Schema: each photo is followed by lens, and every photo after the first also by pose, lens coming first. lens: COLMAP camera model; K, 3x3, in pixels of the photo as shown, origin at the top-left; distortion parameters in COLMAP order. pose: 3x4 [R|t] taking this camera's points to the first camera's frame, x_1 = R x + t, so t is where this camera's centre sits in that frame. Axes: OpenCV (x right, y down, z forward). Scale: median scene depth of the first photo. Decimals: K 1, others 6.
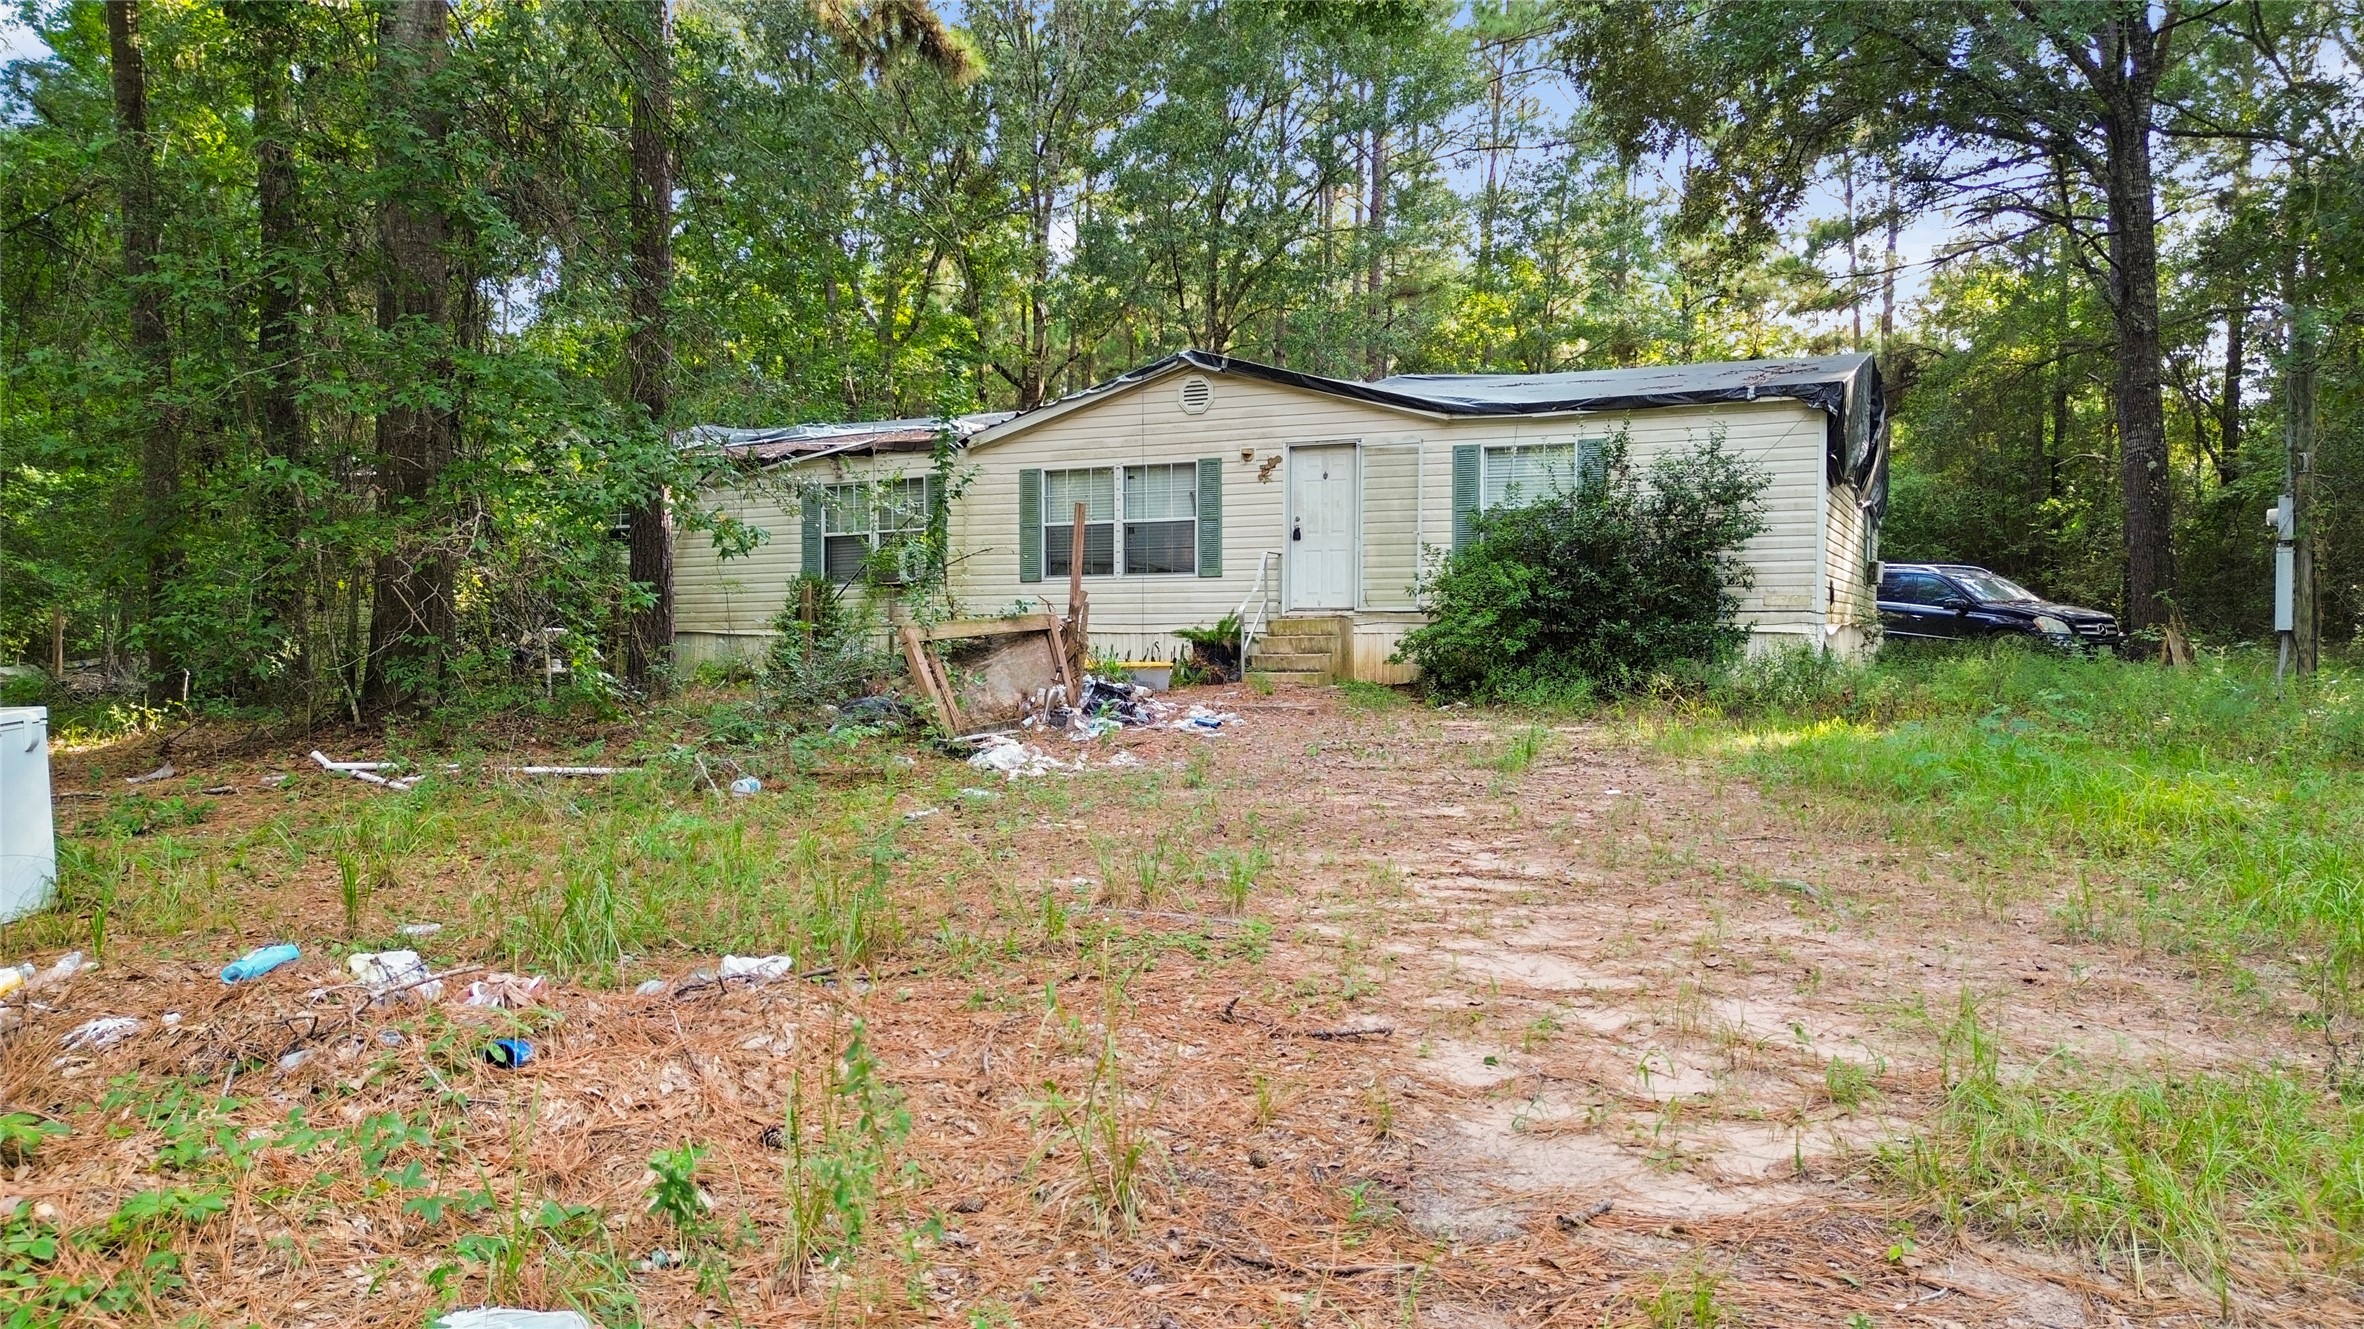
lens RADIAL K [[1694.4, 0, 1182.0], [0, 1694.4, 664.5], [0, 0, 1]] dist [0.023731, -0.006823]
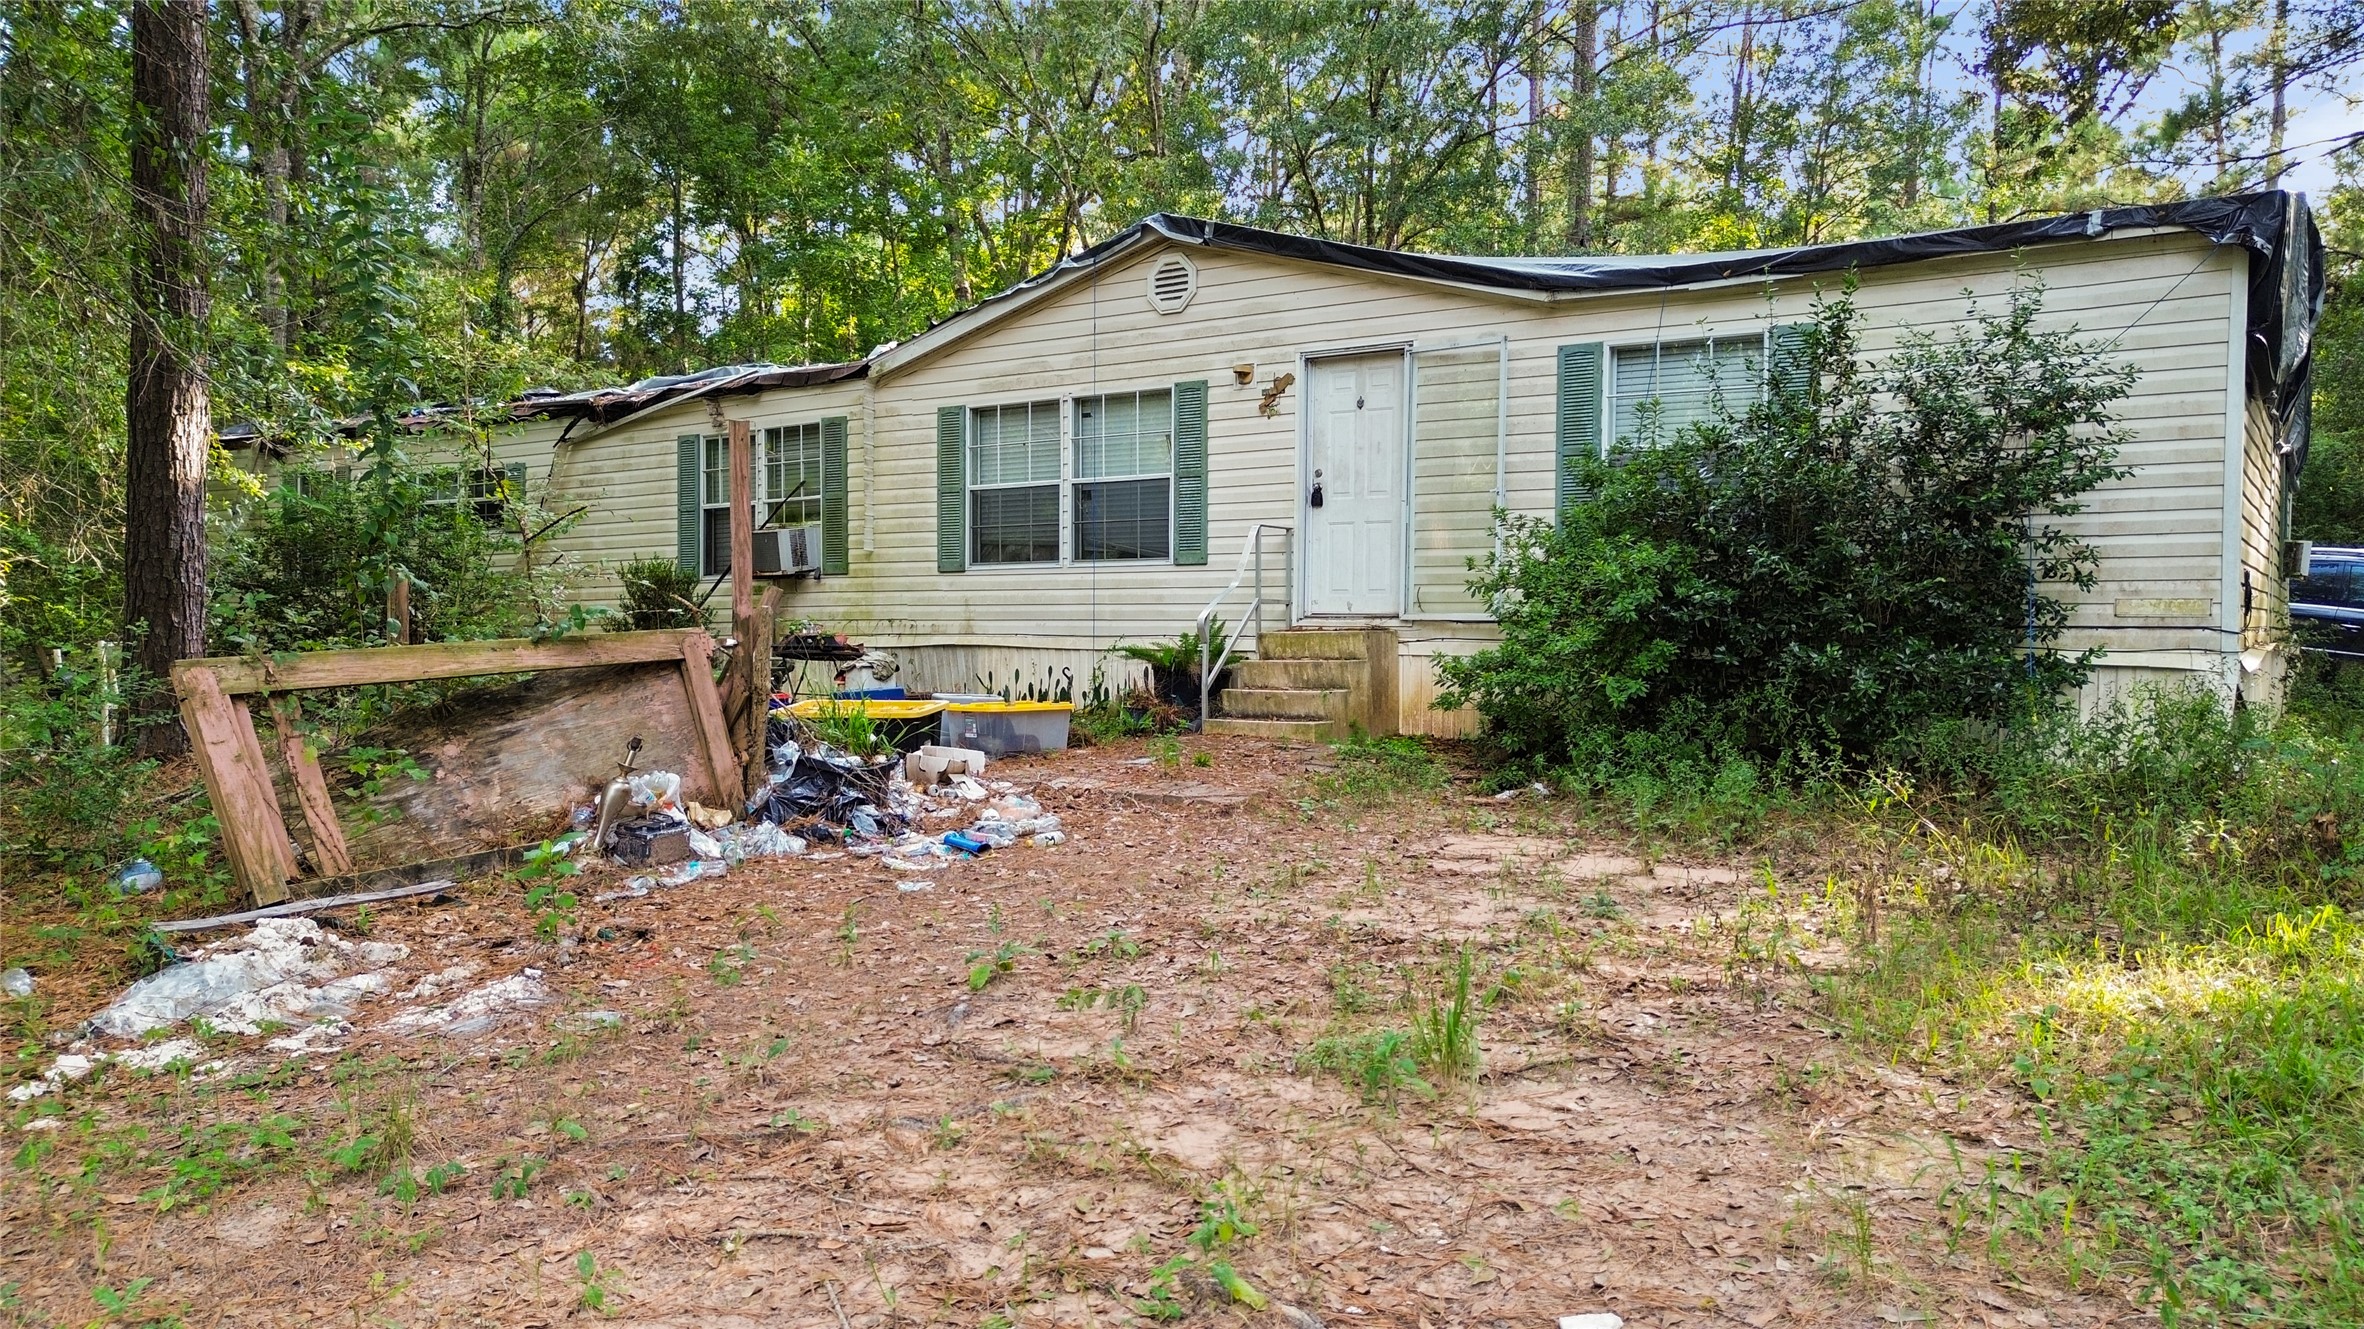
lens RADIAL K [[1694.4, 0, 1182.0], [0, 1694.4, 664.5], [0, 0, 1]] dist [0.023731, -0.006823]
pose [[0.987415, 0.009800, -0.157847, 0.119788], [-0.008957, 0.999942, 0.006052, -0.017920], [0.157897, -0.004562, 0.987445, 0.369616]]
